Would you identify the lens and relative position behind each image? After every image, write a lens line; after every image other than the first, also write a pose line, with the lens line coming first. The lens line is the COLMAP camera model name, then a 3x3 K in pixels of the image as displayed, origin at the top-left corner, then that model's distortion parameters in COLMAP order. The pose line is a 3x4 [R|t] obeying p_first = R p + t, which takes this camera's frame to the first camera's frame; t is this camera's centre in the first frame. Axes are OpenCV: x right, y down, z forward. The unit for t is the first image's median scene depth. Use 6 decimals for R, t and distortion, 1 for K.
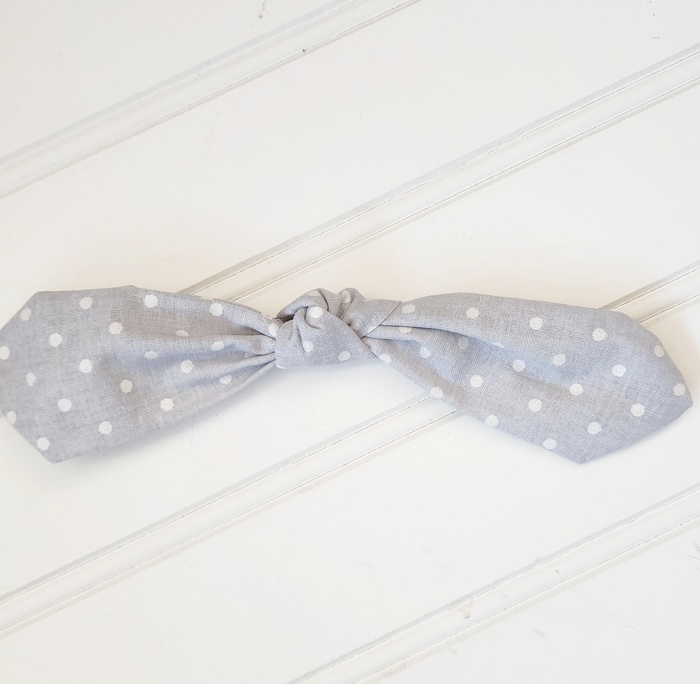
lens RADIAL K [[992.3, 0, 362.7], [0, 992.3, 391.6], [0, 0, 1]] dist [0.125958, 0.000000]
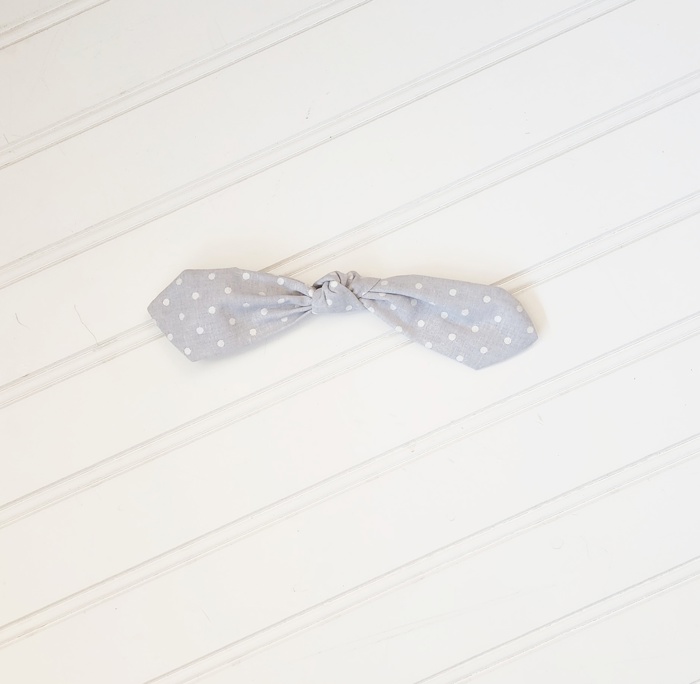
lens RADIAL K [[992.3, 0, 354.2], [0, 992.3, 389.6], [0, 0, 1]] dist [0.125958, 0.000000]
pose [[0.999305, 0.024160, -0.028401, 0.047086], [-0.022899, 0.998774, 0.043896, 0.034315], [0.029427, -0.043215, 0.998632, -0.843466]]
